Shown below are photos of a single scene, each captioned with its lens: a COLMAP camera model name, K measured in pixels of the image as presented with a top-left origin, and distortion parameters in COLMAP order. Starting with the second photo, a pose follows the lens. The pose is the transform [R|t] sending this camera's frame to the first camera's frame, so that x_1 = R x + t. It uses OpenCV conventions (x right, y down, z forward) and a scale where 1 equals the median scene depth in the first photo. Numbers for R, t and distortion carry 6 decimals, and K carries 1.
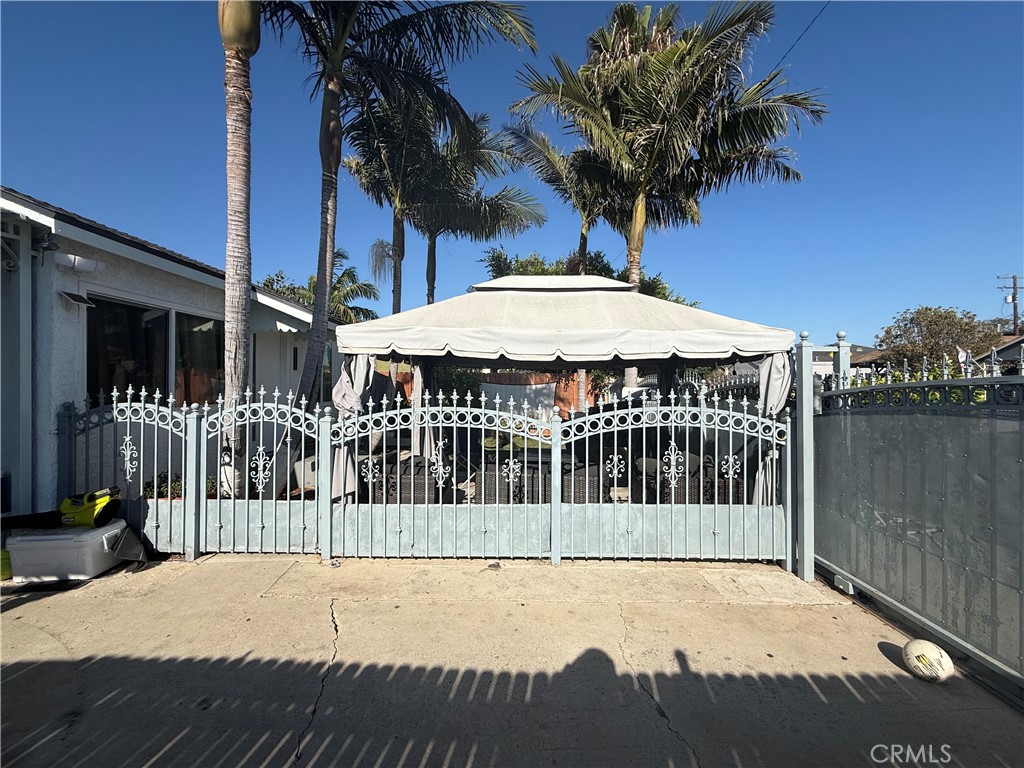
lens RADIAL K [[407.5, 0, 508.8], [0, 407.5, 384.9], [0, 0, 1]] dist [0.001333, -0.000160]
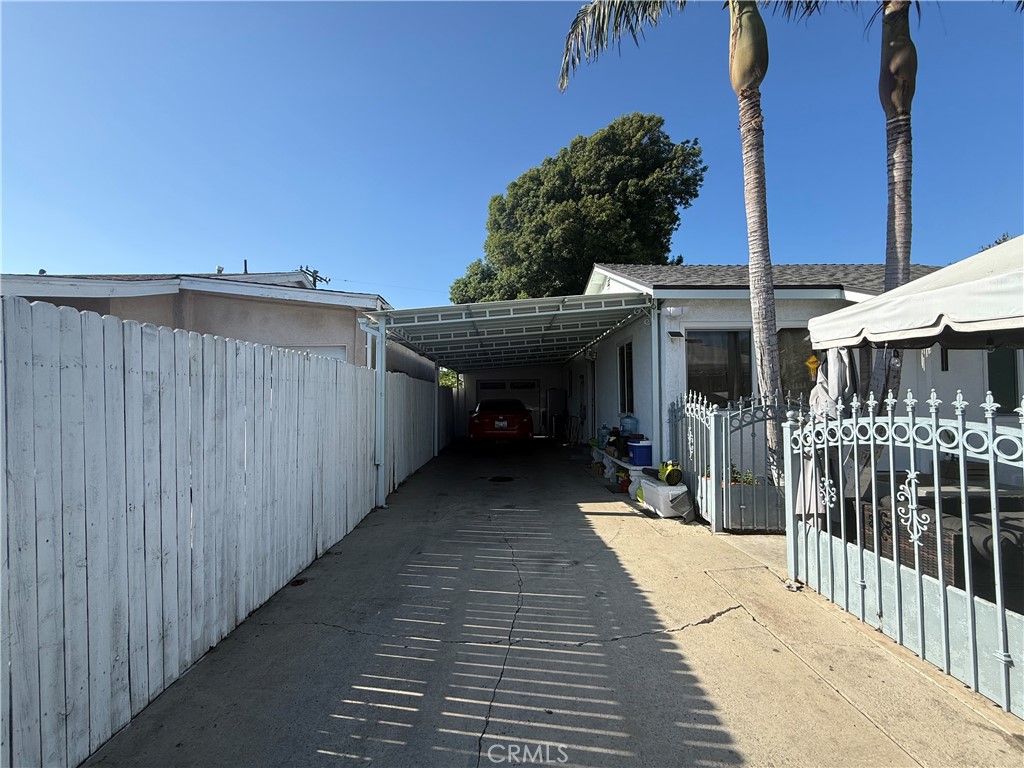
lens RADIAL K [[407.5, 0, 508.8], [0, 407.5, 384.1], [0, 0, 1]] dist [0.001333, -0.000160]
pose [[0.019020, -0.031259, -0.999330, 0.462229], [0.004345, 0.999504, -0.031182, 0.019614], [0.999810, -0.003749, 0.019147, 0.356297]]
